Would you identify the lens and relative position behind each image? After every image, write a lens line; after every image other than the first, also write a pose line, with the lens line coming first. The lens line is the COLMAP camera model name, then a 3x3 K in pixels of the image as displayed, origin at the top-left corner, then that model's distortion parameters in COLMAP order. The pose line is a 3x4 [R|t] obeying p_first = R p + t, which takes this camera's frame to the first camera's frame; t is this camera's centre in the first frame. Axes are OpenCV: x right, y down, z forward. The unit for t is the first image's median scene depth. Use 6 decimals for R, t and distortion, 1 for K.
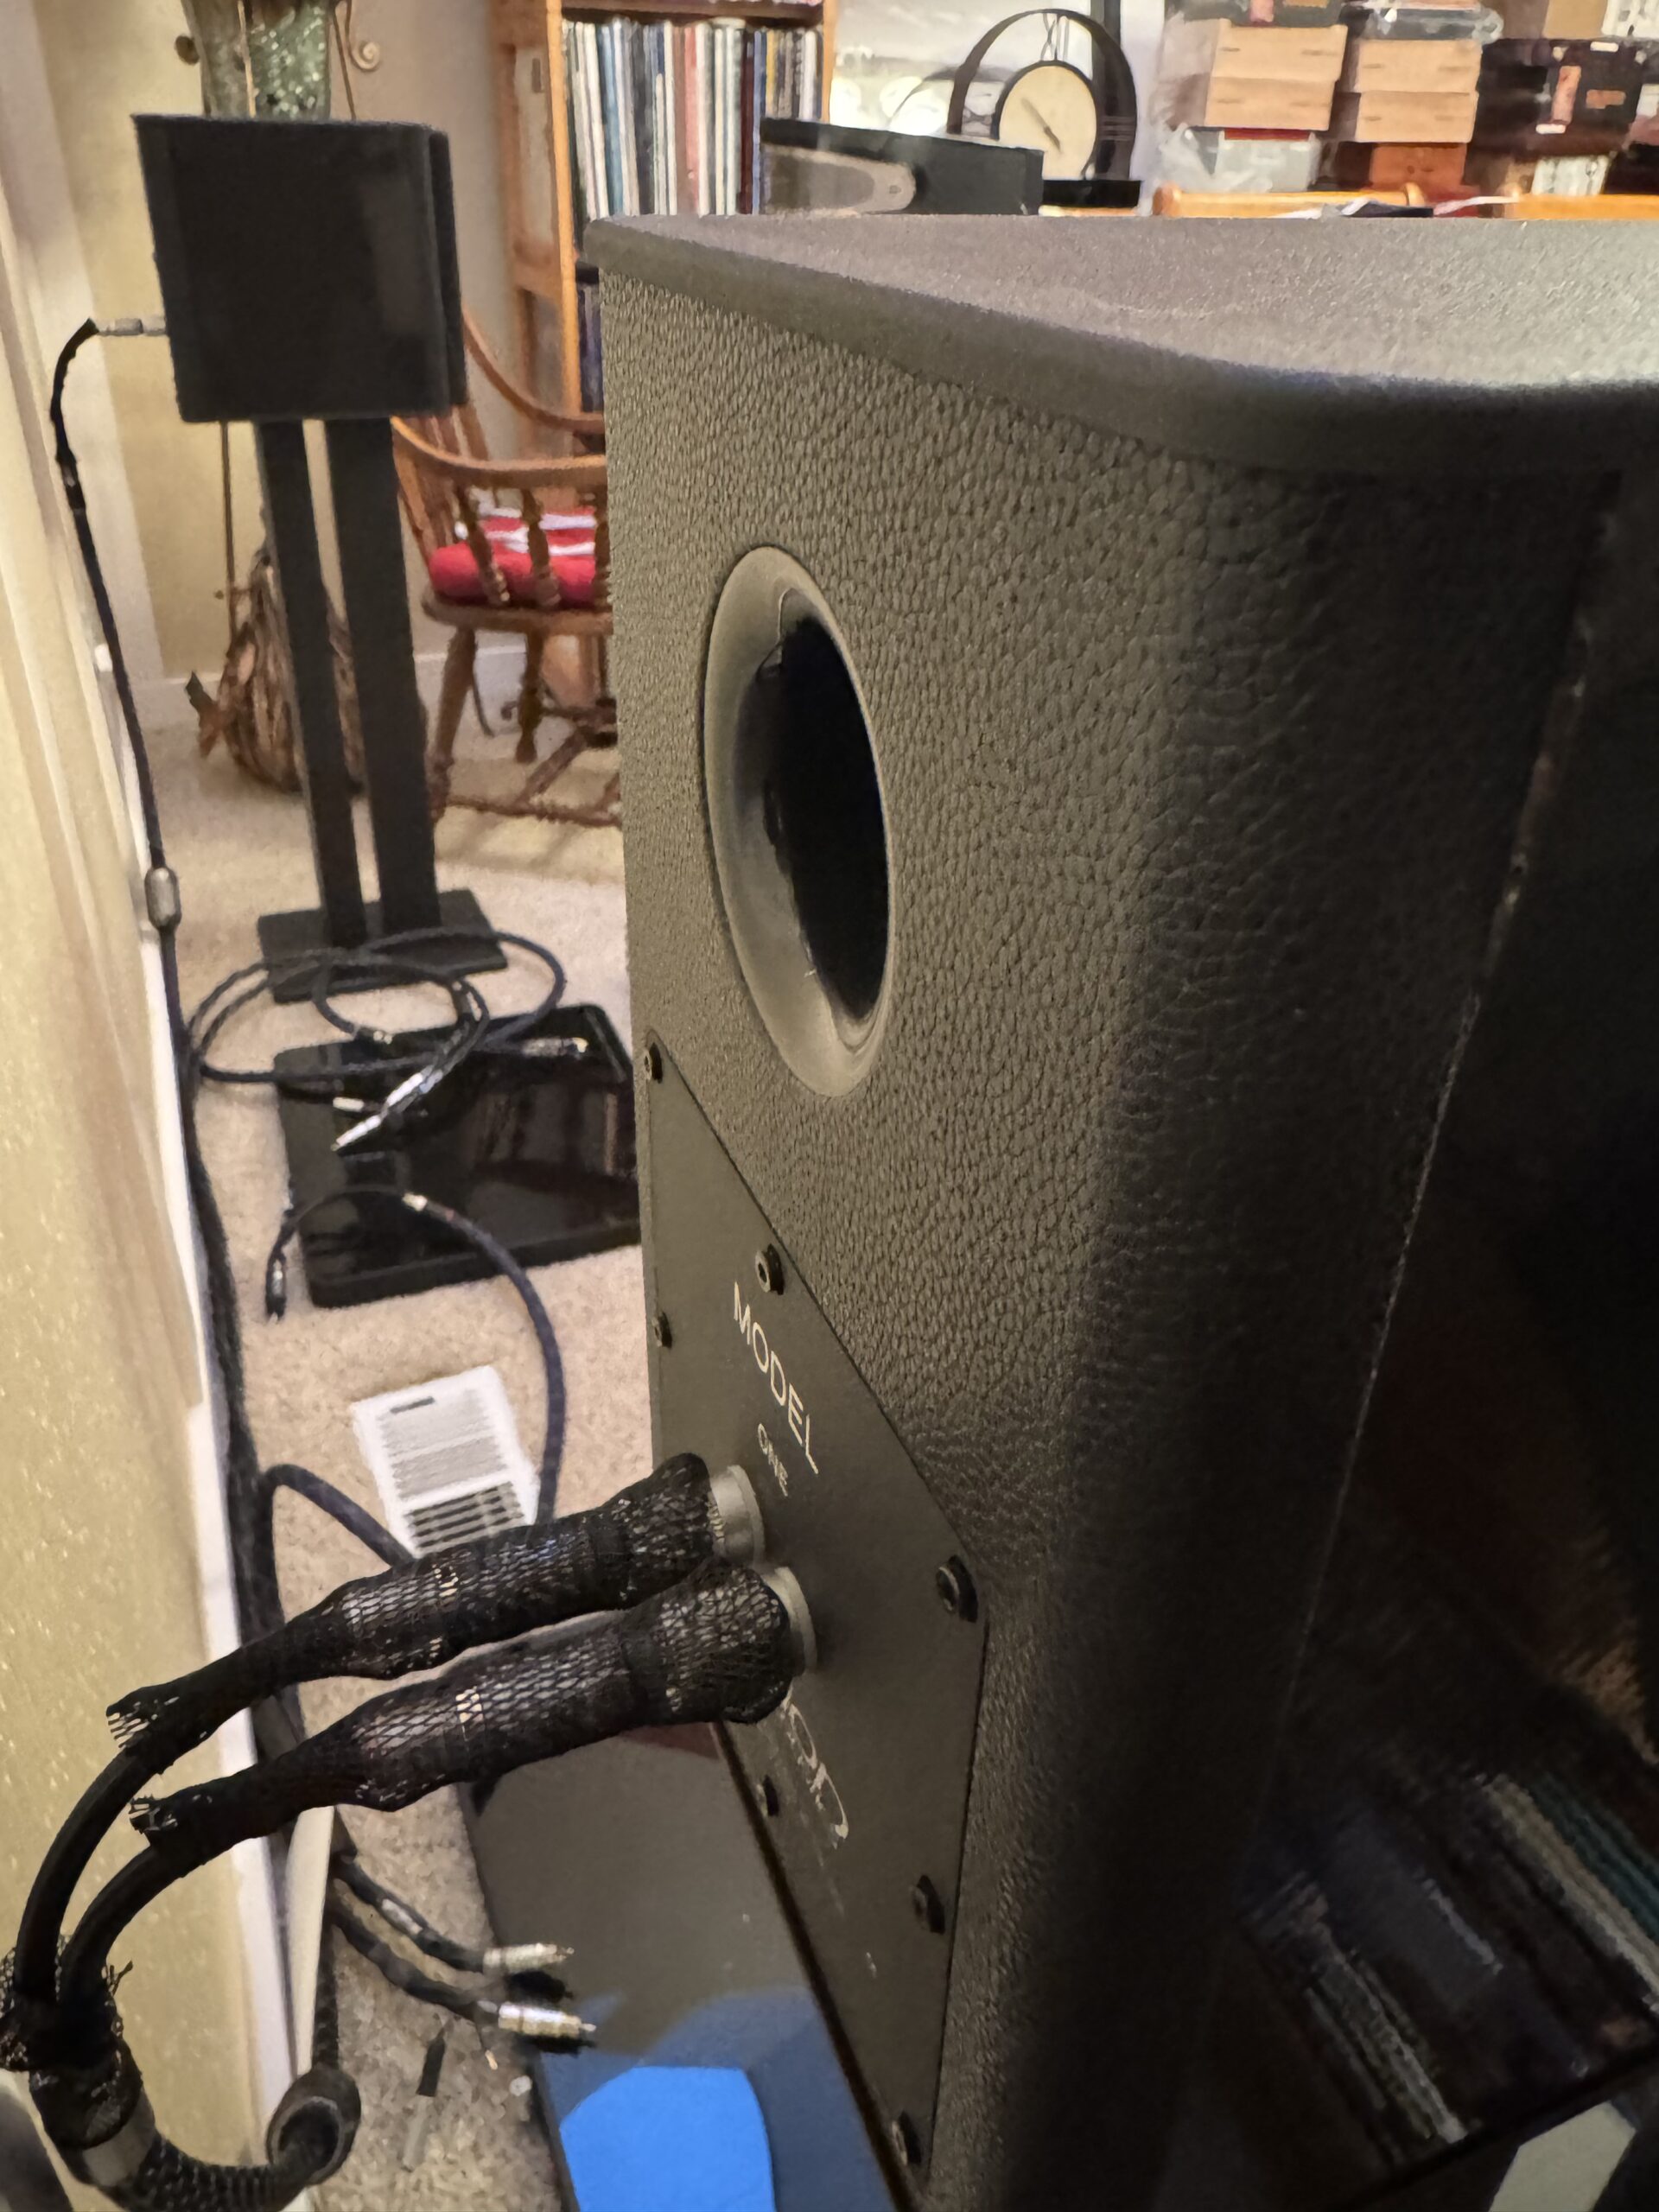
lens RADIAL K [[1603.5, 0, 834.0], [0, 1603.5, 1082.9], [0, 0, 1]] dist [-0.056914, 0.007010]
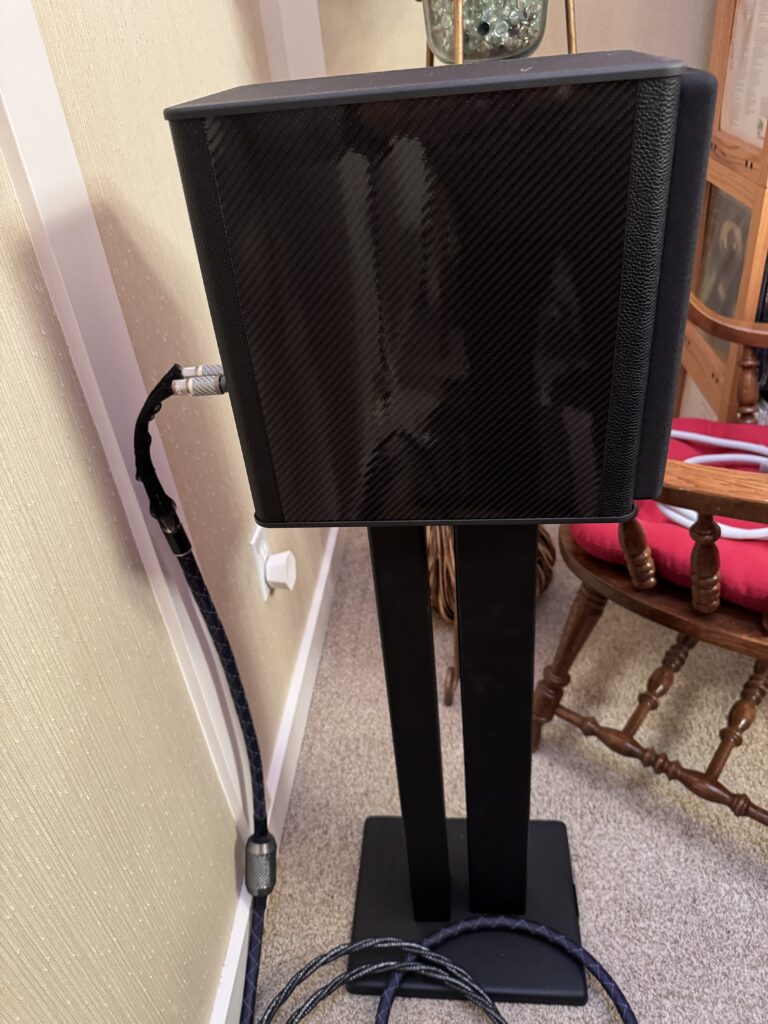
lens RADIAL K [[742.3, 0, 392.2], [0, 742.3, 521.1], [0, 0, 1]] dist [-0.056914, 0.007010]
pose [[0.893011, 0.161766, -0.419956, -0.179197], [-0.136445, 0.986562, 0.089879, -0.380629], [0.428852, -0.022962, 0.903083, 0.592346]]
